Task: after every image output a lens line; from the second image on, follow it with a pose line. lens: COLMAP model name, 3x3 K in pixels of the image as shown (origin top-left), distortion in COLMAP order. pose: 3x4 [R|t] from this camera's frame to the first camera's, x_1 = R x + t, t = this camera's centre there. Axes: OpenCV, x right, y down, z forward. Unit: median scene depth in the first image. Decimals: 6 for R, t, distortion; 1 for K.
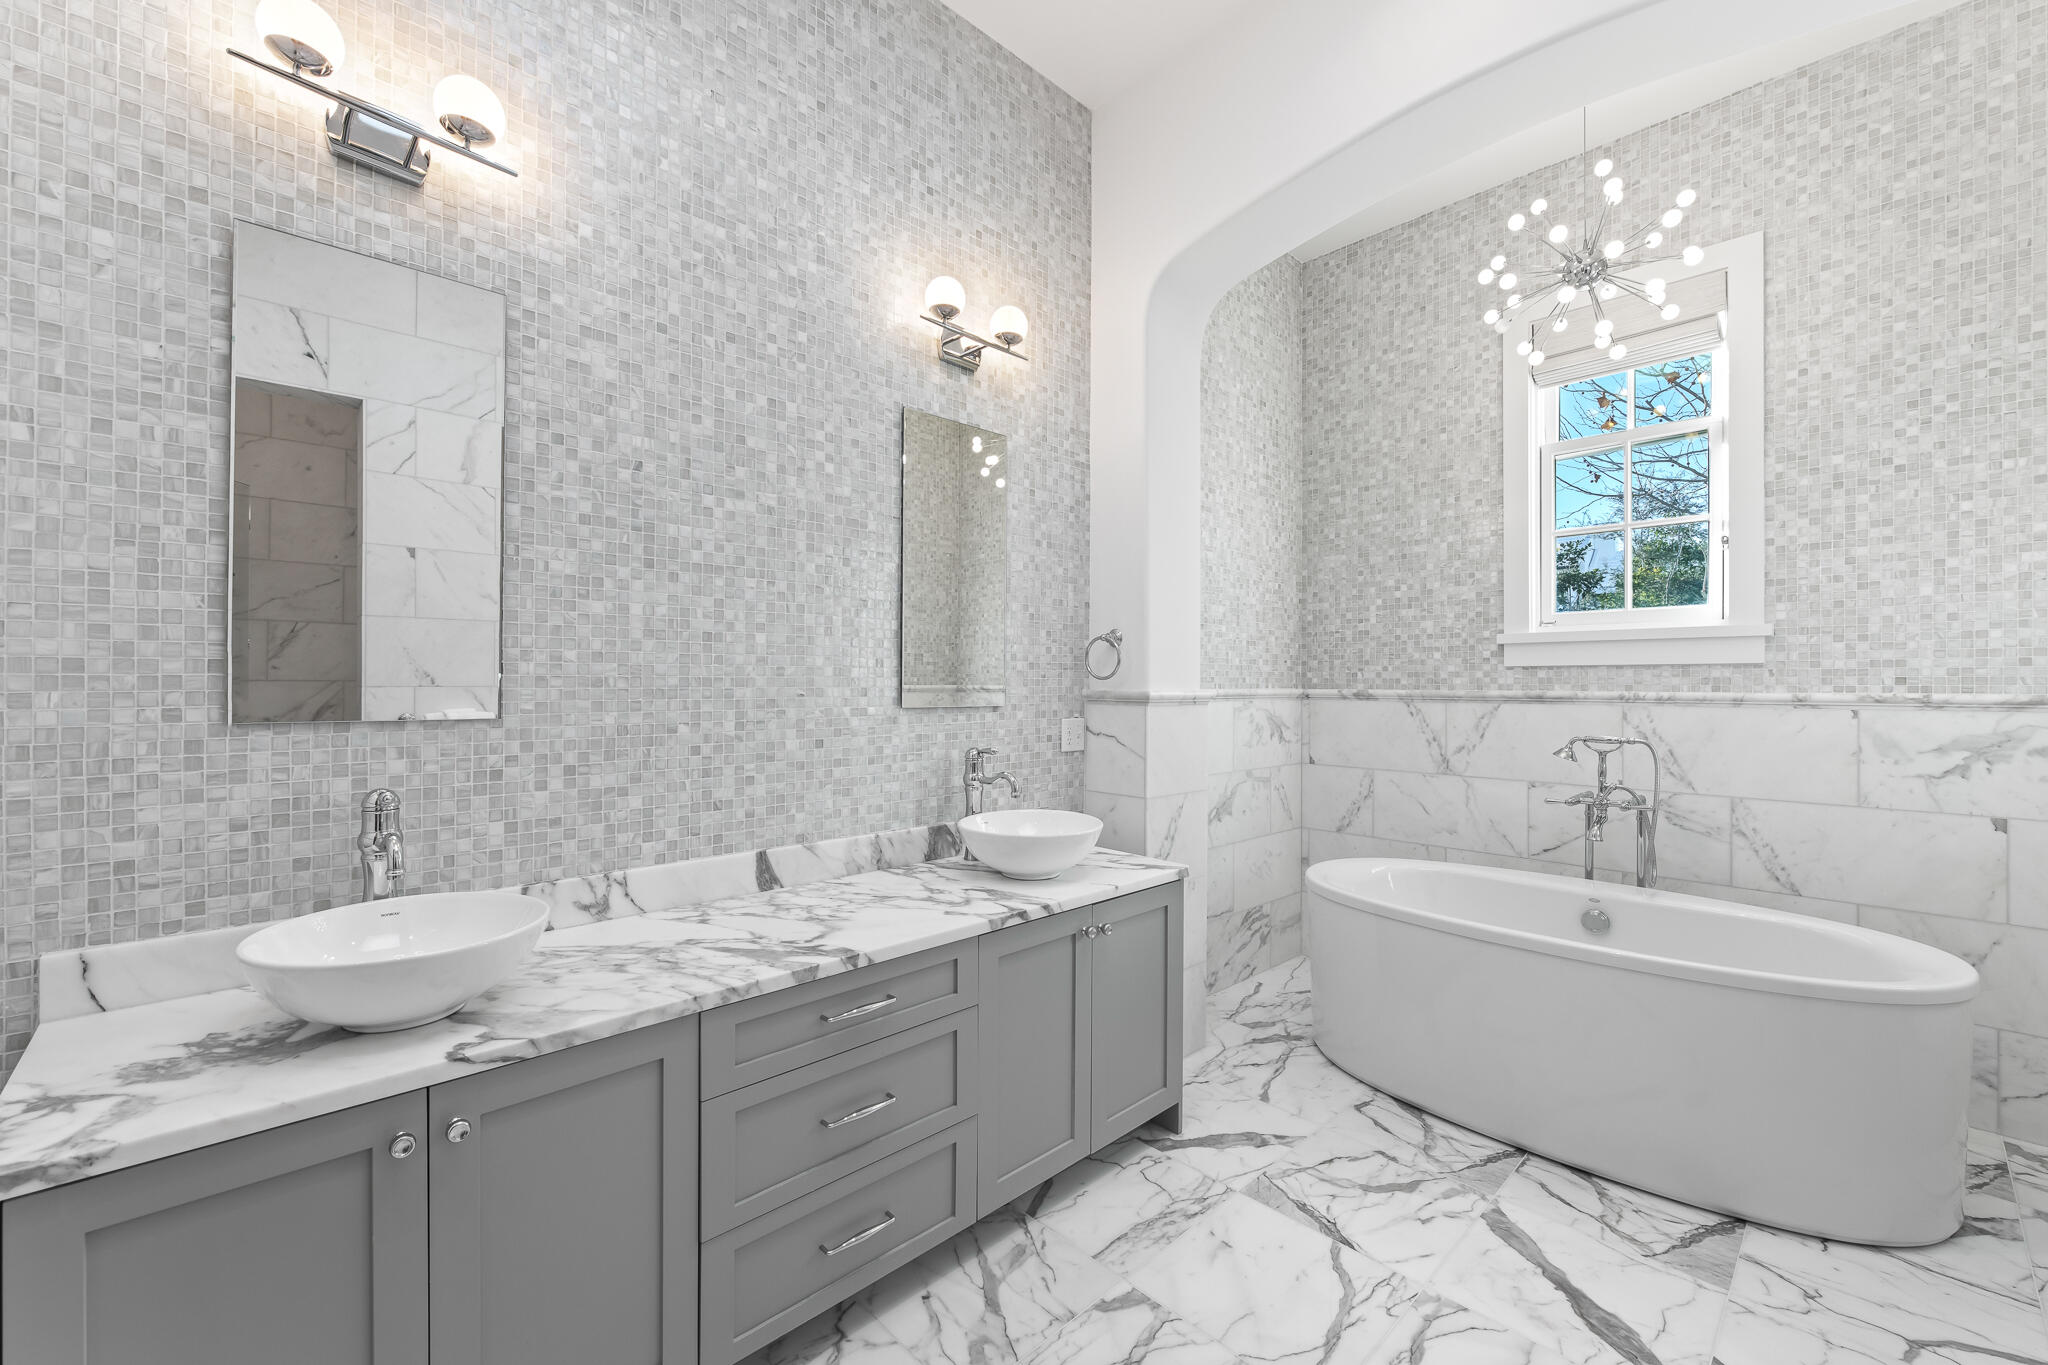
lens RADIAL K [[844.6, 0, 1023.1], [0, 844.6, 682.4], [0, 0, 1]] dist [0.000066, 0.000000]
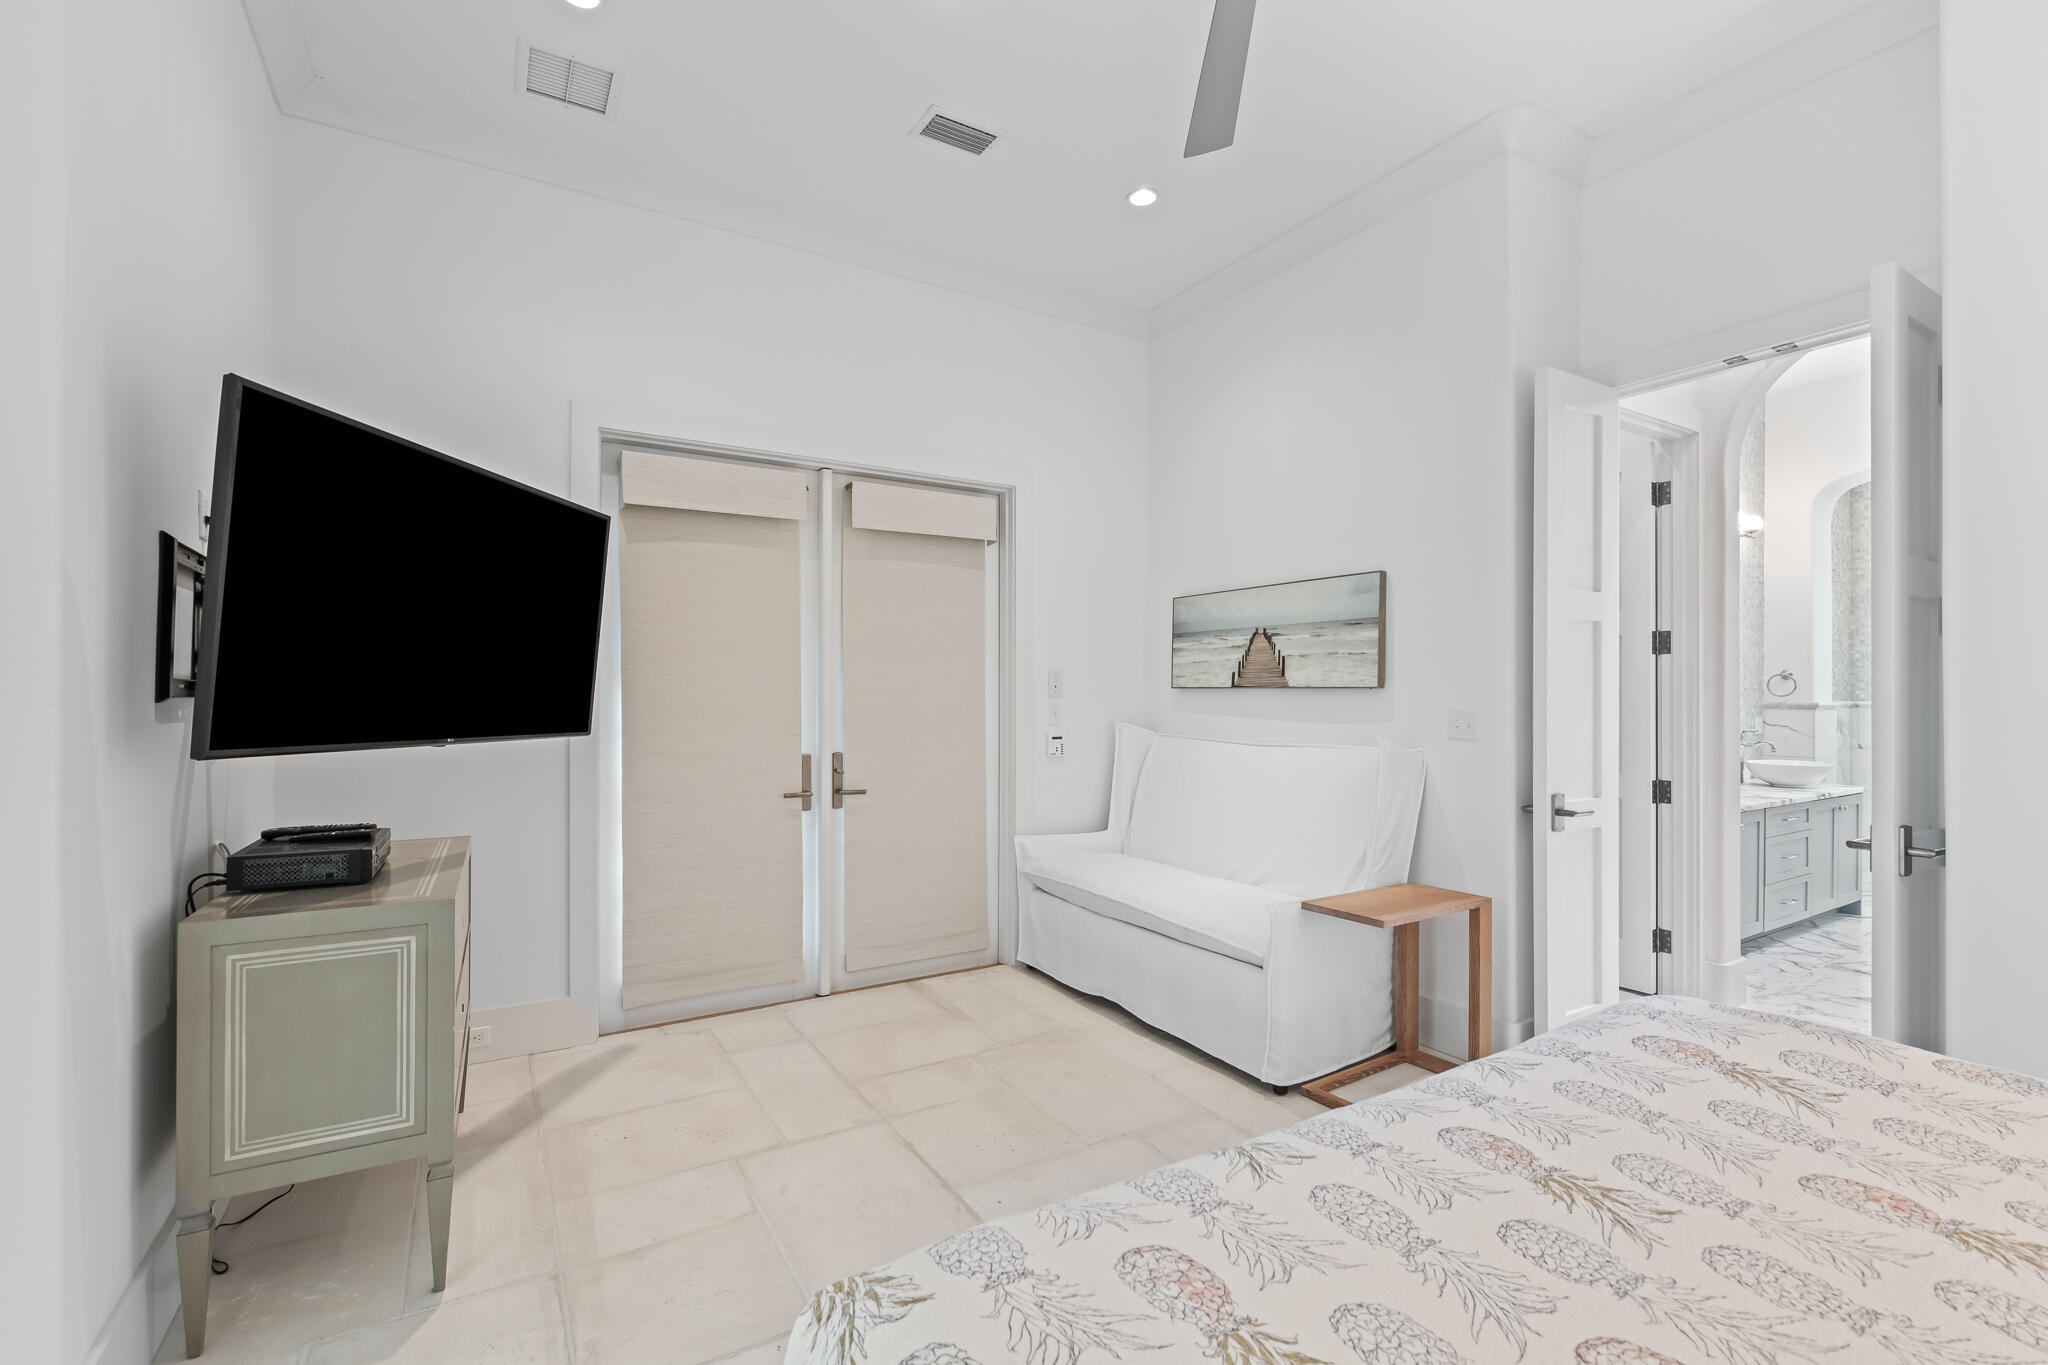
lens RADIAL K [[905.6, 0, 1025.6], [0, 905.6, 693.4], [0, 0, 1]] dist [0.000155, -0.000004]
pose [[0.973140, -0.002770, -0.230195, -1.103143], [0.002238, 0.999994, -0.002574, -0.009303], [0.230201, 0.001989, 0.973141, -1.416681]]
